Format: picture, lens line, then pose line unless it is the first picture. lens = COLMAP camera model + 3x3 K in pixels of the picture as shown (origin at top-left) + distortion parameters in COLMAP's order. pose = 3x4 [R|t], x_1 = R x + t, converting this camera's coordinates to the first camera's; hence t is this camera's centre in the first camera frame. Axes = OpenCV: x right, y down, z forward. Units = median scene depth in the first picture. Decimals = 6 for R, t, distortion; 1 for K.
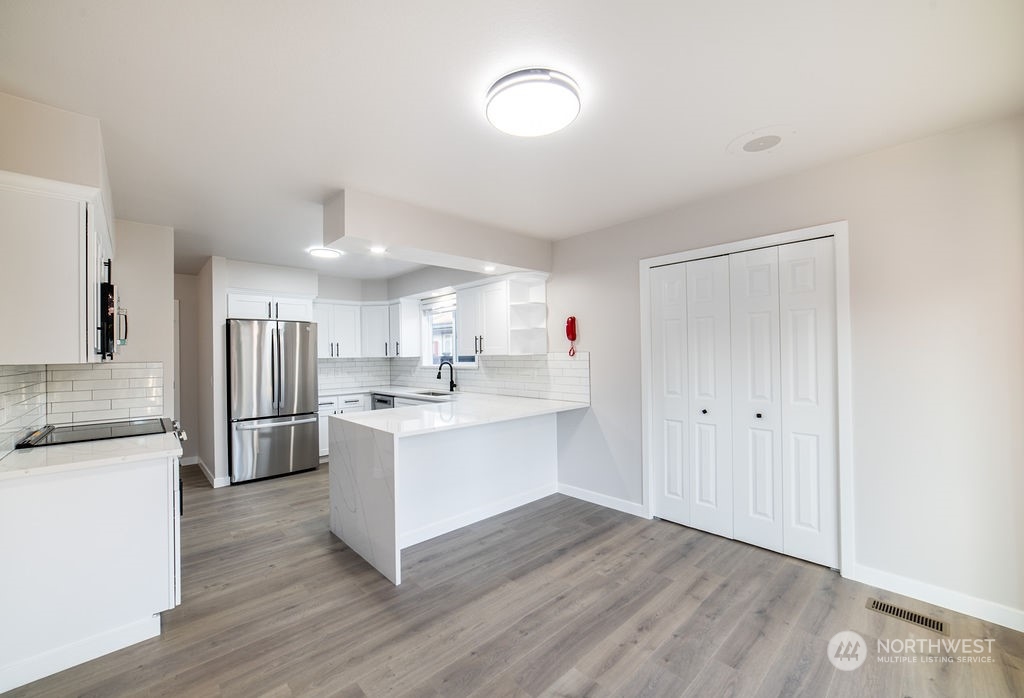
lens RADIAL K [[410.2, 0, 506.7], [0, 410.2, 351.8], [0, 0, 1]] dist [-0.001241, 0.000307]
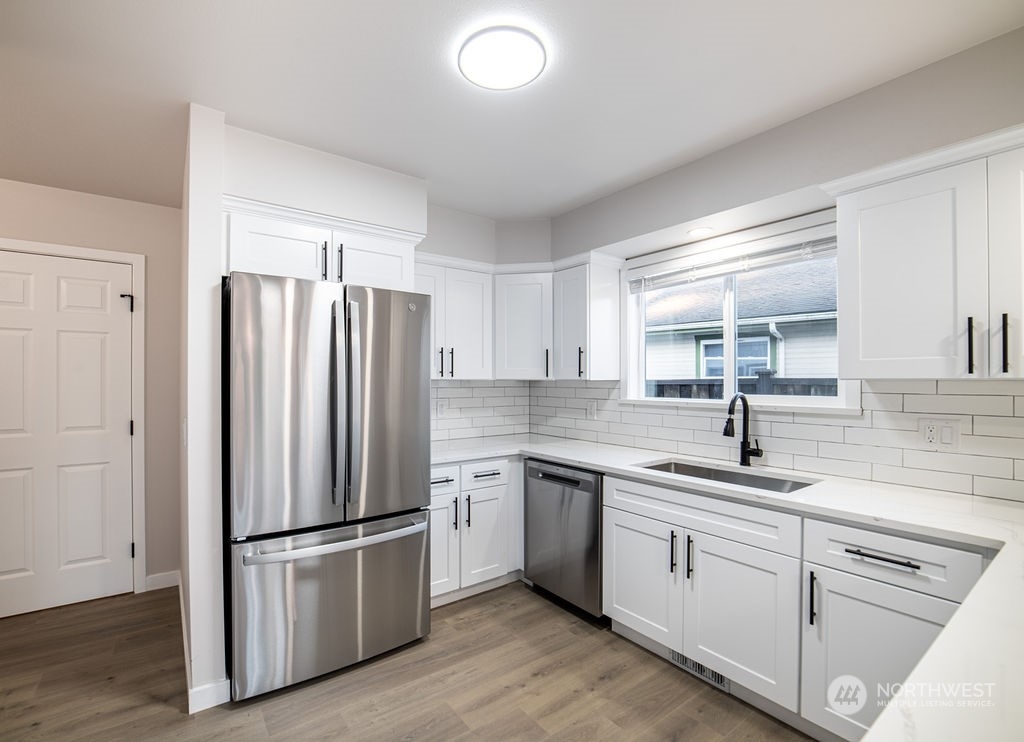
lens RADIAL K [[468.3, 0, 507.5], [0, 468.3, 375.3], [0, 0, 1]] dist [-0.003893, -0.000548]
pose [[0.995054, 0.016025, -0.098033, -0.359703], [-0.016000, 0.999871, 0.001048, 0.010347], [0.098037, 0.000526, 0.995183, 0.568583]]
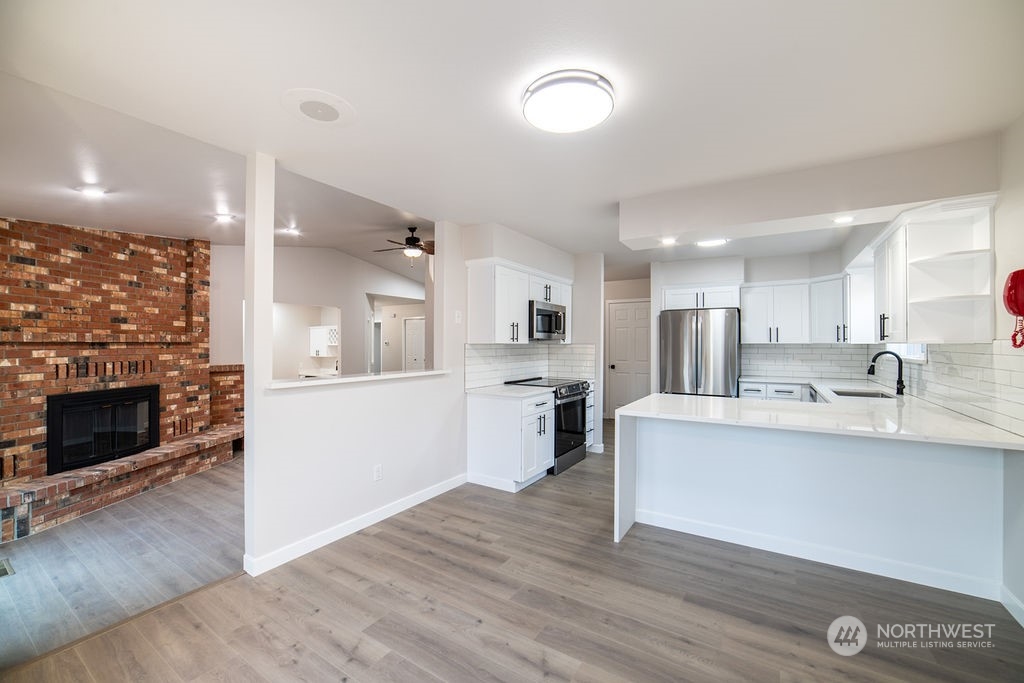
lens RADIAL K [[408.8, 0, 511.9], [0, 408.8, 339.3], [0, 0, 1]] dist [-0.012822, 0.000285]
pose [[0.269161, 0.006234, -0.963075, 0.381782], [0.003173, 0.999968, 0.007360, -0.003816], [0.963090, -0.005037, 0.269133, 0.211892]]
